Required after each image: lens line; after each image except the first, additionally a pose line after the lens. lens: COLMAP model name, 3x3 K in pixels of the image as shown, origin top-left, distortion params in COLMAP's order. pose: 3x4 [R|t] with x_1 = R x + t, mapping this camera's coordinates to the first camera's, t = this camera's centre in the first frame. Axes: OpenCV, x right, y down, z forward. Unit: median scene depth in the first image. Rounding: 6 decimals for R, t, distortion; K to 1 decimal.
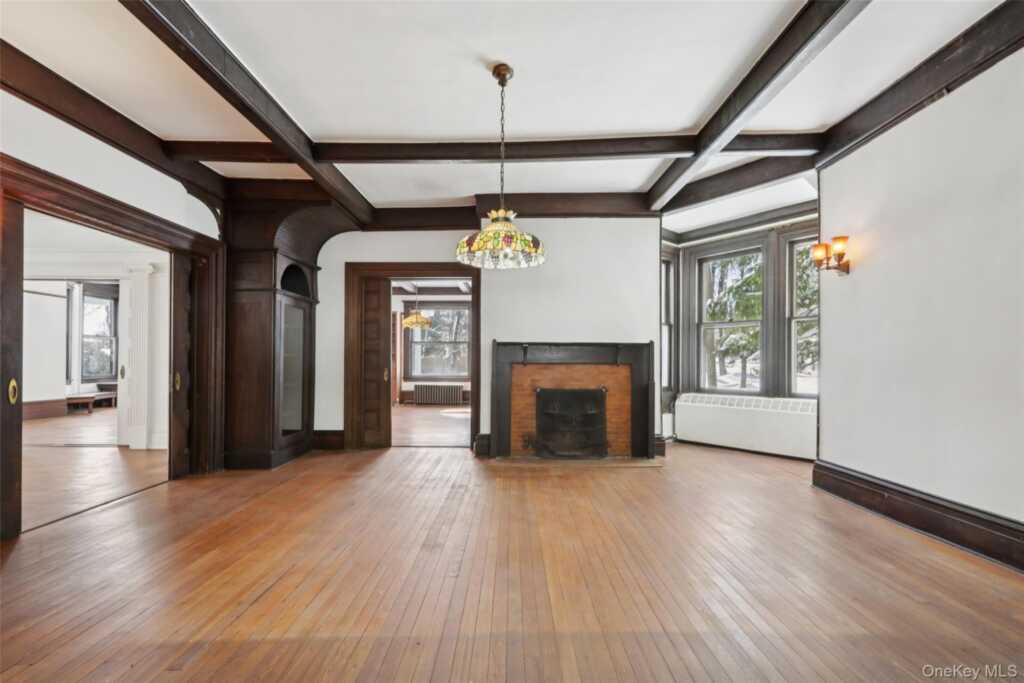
lens RADIAL K [[463.1, 0, 511.7], [0, 463.1, 356.6], [0, 0, 1]] dist [-0.003901, -0.000321]
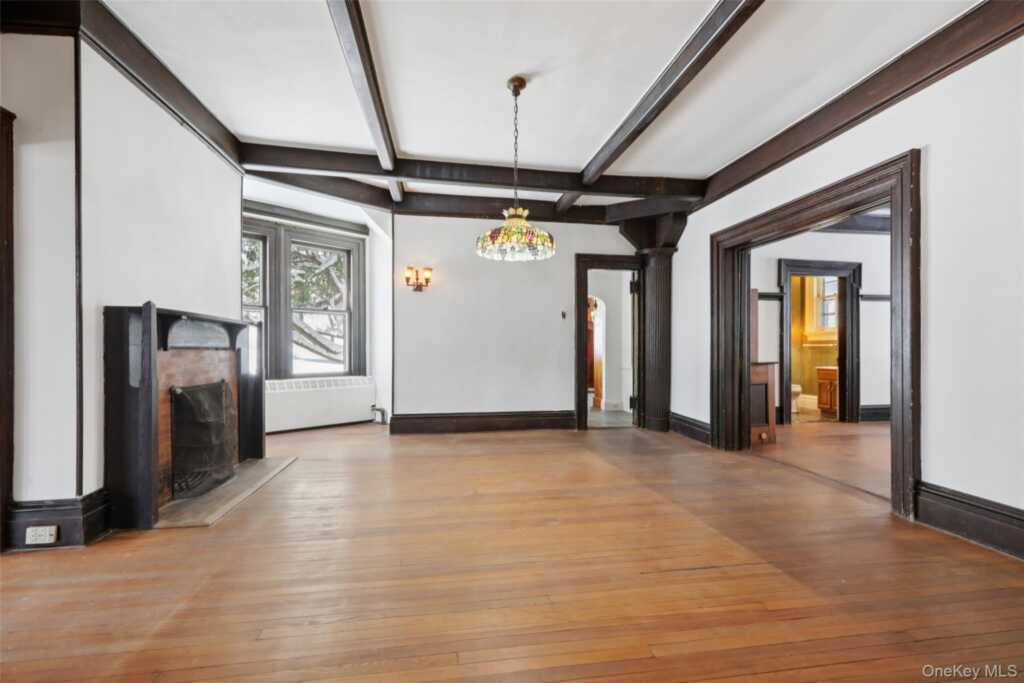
lens RADIAL K [[463.6, 0, 513.7], [0, 463.6, 346.5], [0, 0, 1]] dist [-0.002807, -0.000298]
pose [[-0.160729, 0.005314, 0.986984, -0.842921], [-0.011315, 0.999910, -0.007226, 0.016892], [-0.986934, -0.012330, -0.160654, 0.893659]]
